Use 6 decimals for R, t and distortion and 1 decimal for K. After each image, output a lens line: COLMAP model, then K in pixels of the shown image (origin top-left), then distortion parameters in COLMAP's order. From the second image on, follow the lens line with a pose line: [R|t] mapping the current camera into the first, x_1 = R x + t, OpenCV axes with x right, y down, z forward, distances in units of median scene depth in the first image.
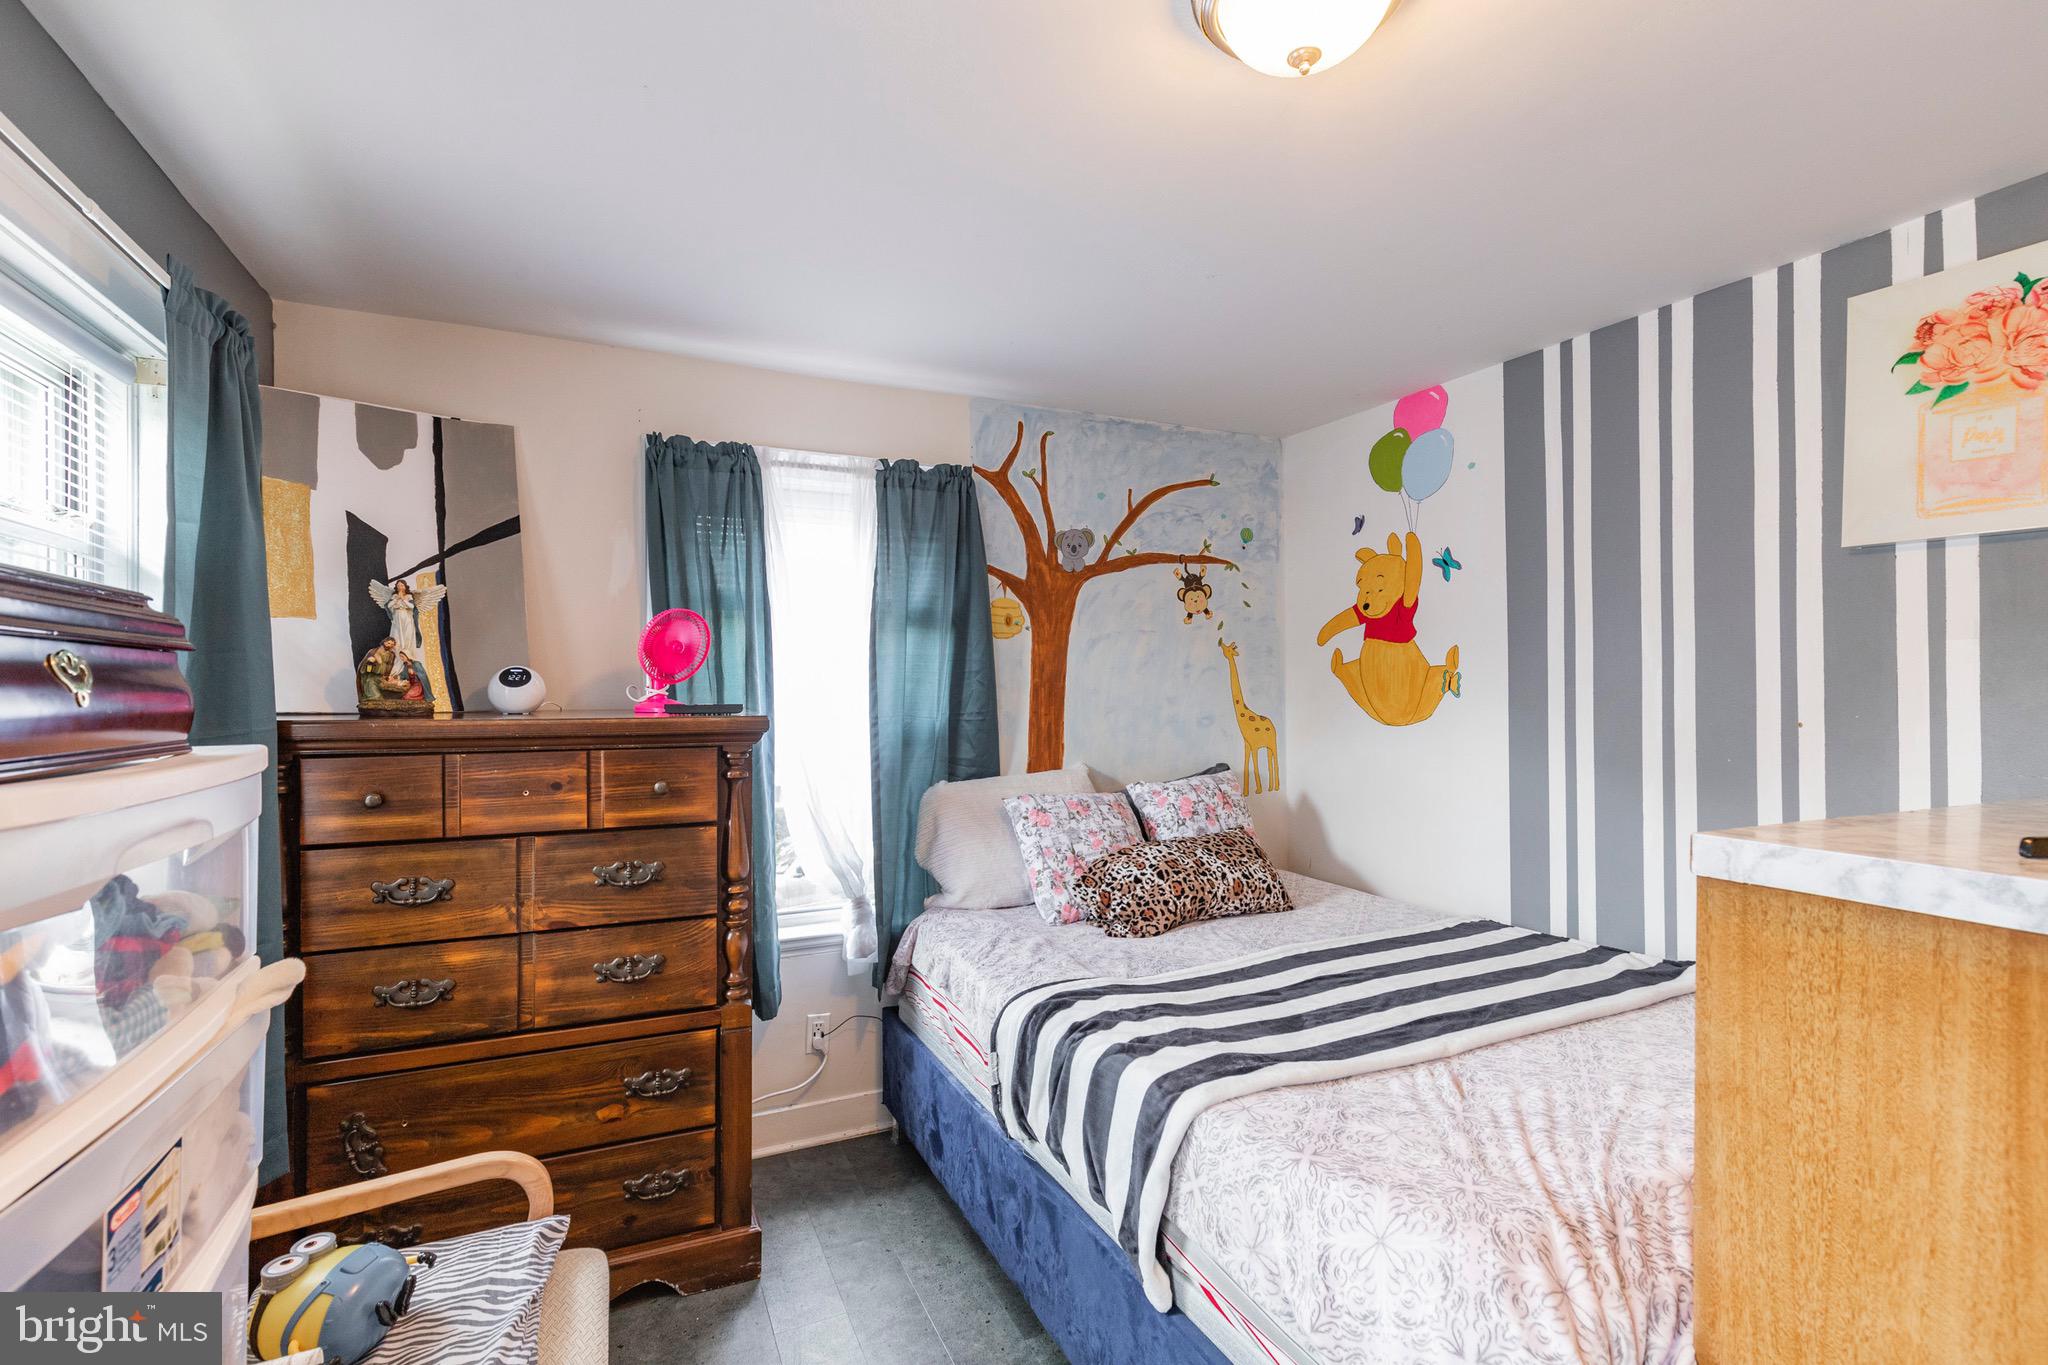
lens RADIAL K [[916.5, 0, 1027.3], [0, 916.5, 685.6], [0, 0, 1]] dist [0.006578, -0.001288]
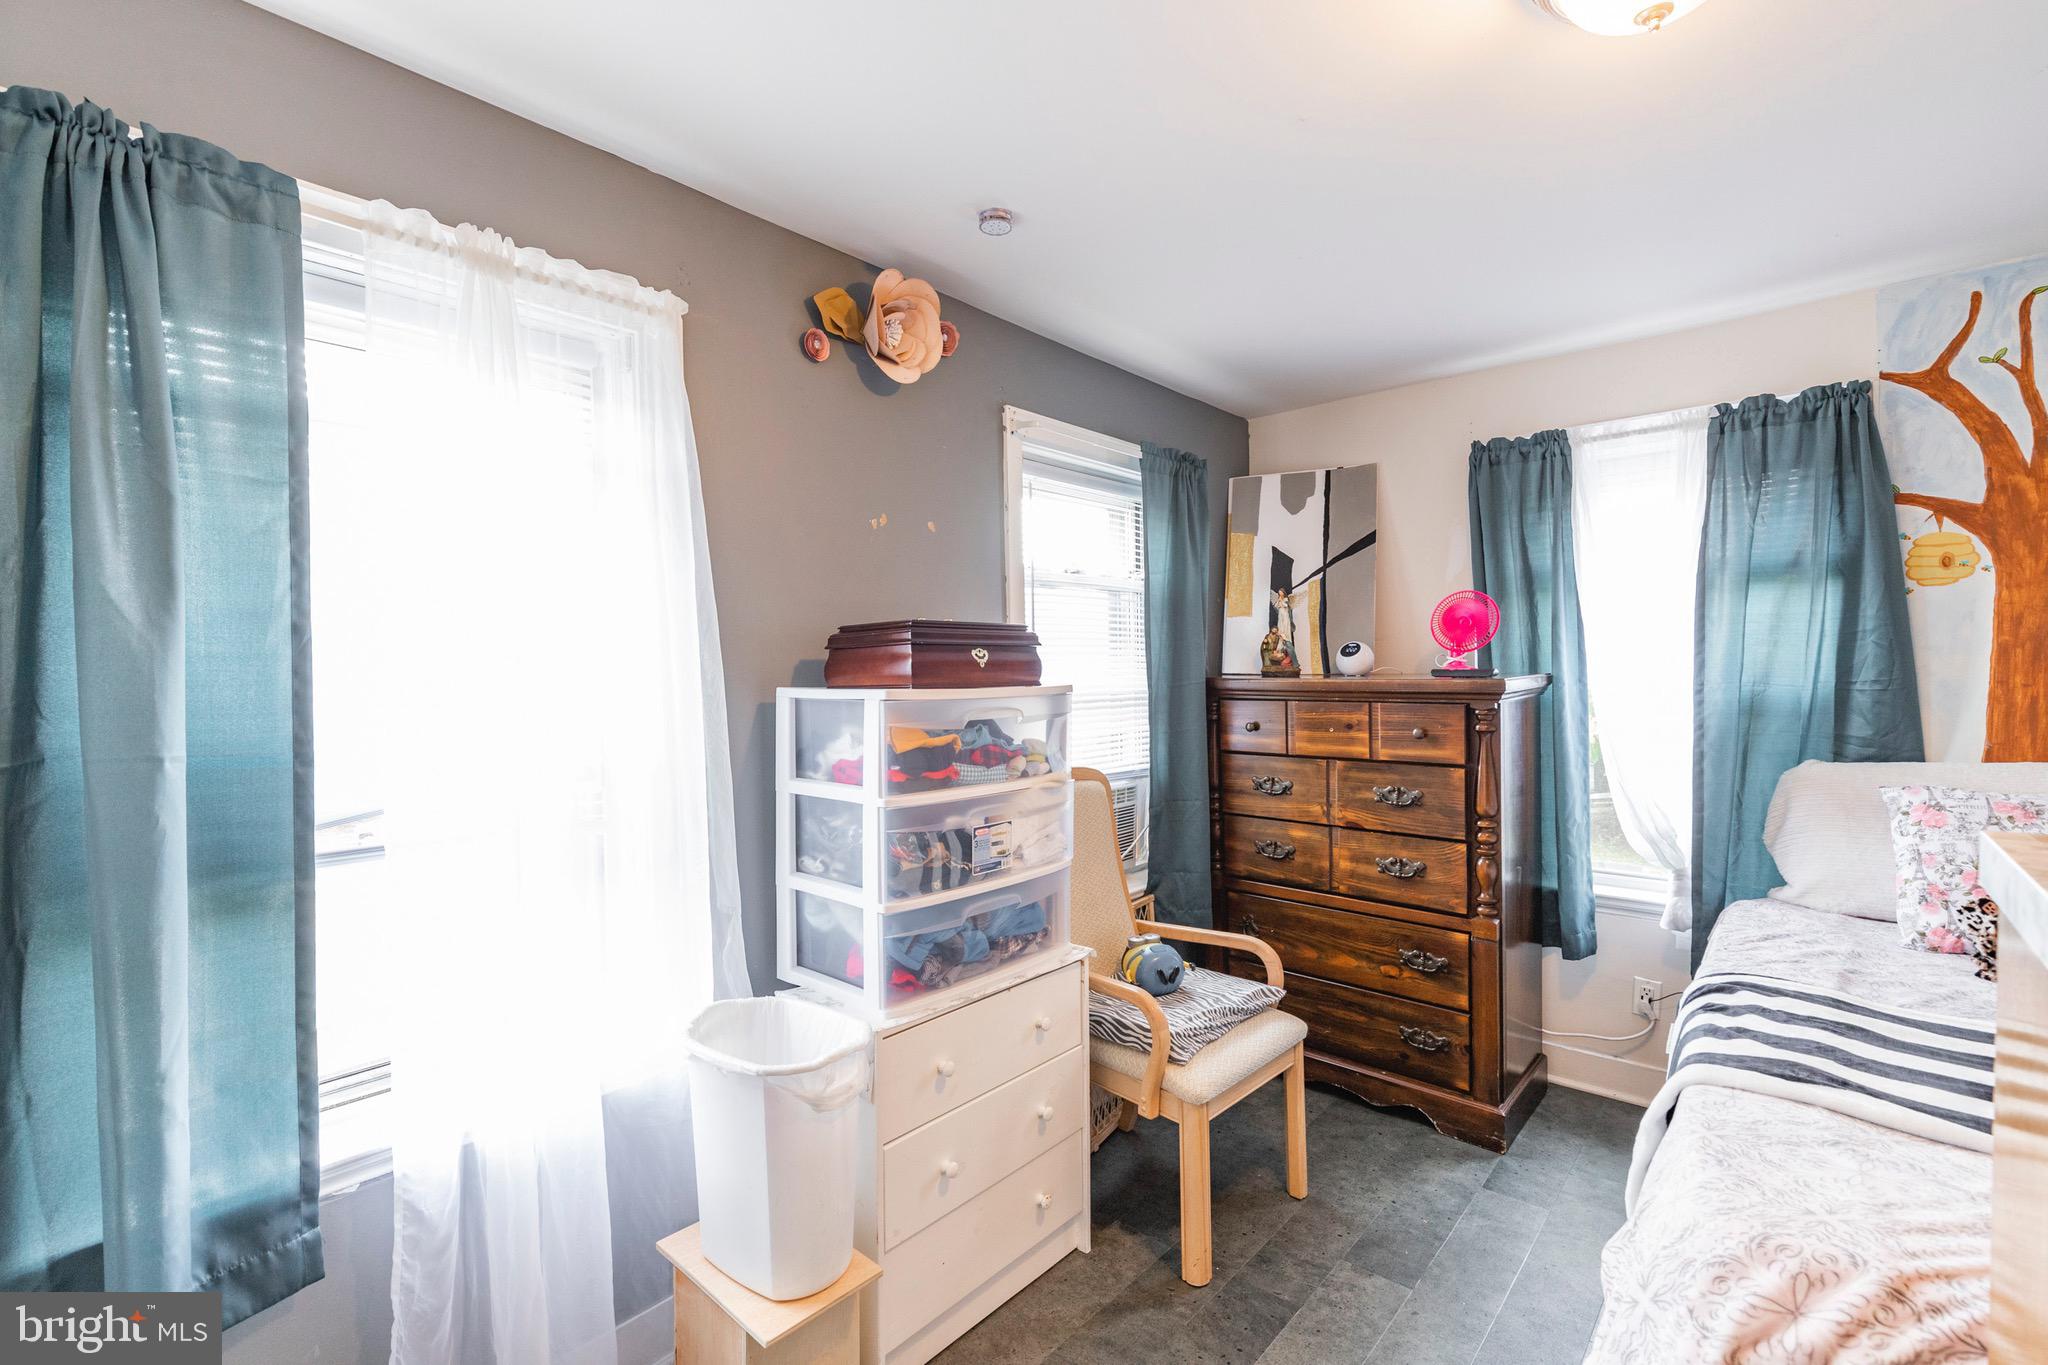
lens RADIAL K [[916.5, 0, 1024.7], [0, 916.5, 684.7], [0, 0, 1]] dist [0.006578, -0.001288]
pose [[0.399488, 0.016129, -0.916597, 0.542805], [0.014341, 0.999613, 0.023841, 0.003875], [0.916626, -0.022669, 0.399102, -0.021404]]
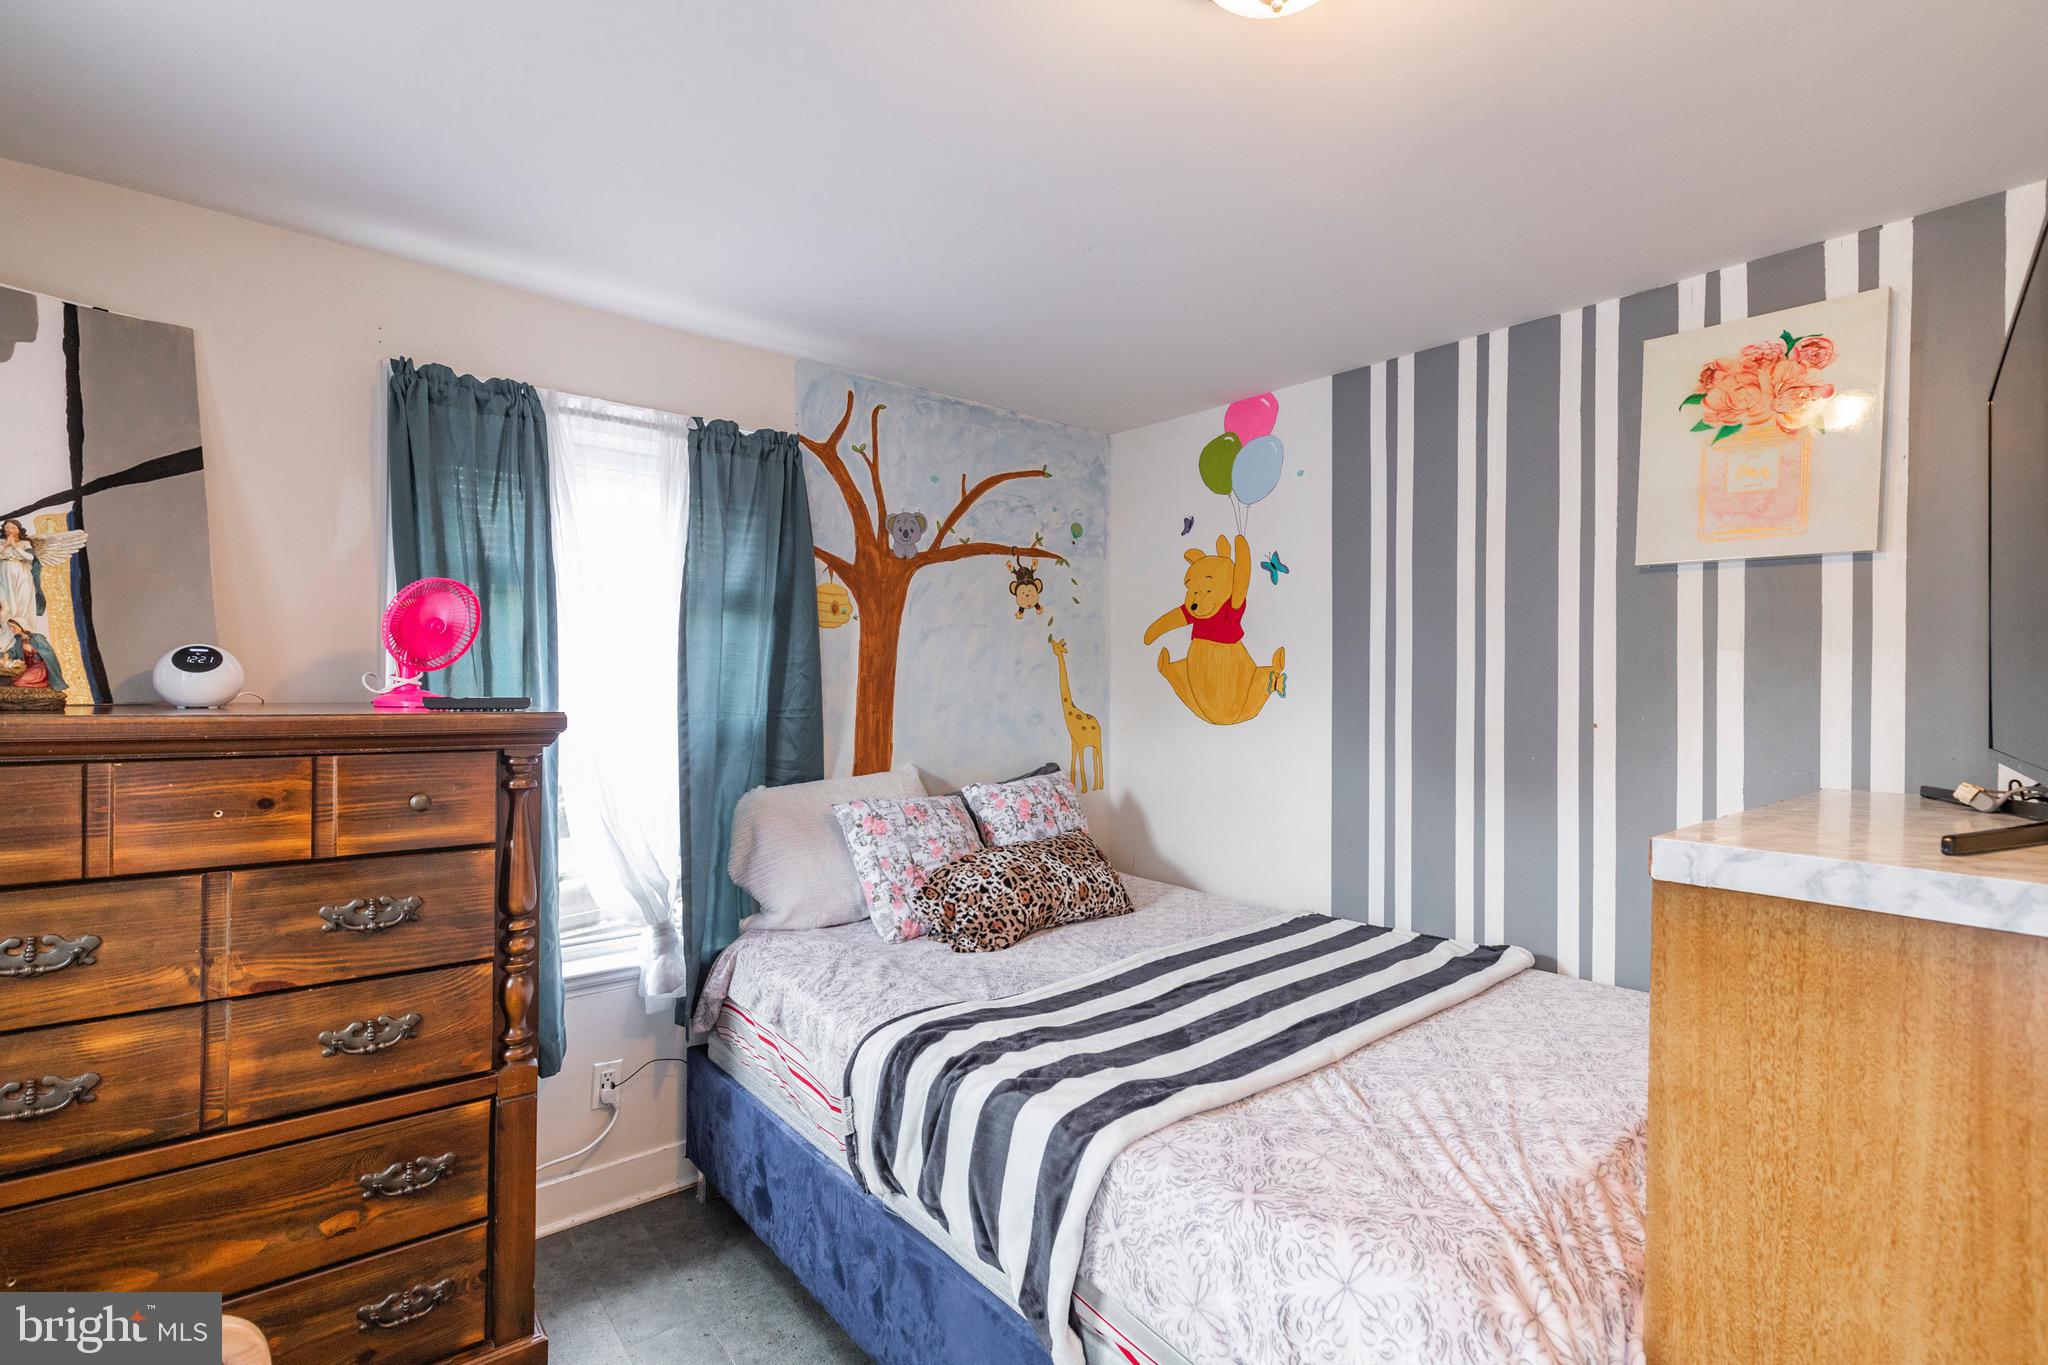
lens RADIAL K [[916.5, 0, 1027.5], [0, 916.5, 685.4], [0, 0, 1]] dist [0.006578, -0.001288]
pose [[0.968269, 0.012841, 0.249580, -0.088288], [-0.013713, 0.999904, 0.001755, 0.001831], [-0.249534, -0.005122, 0.968353, 0.101080]]
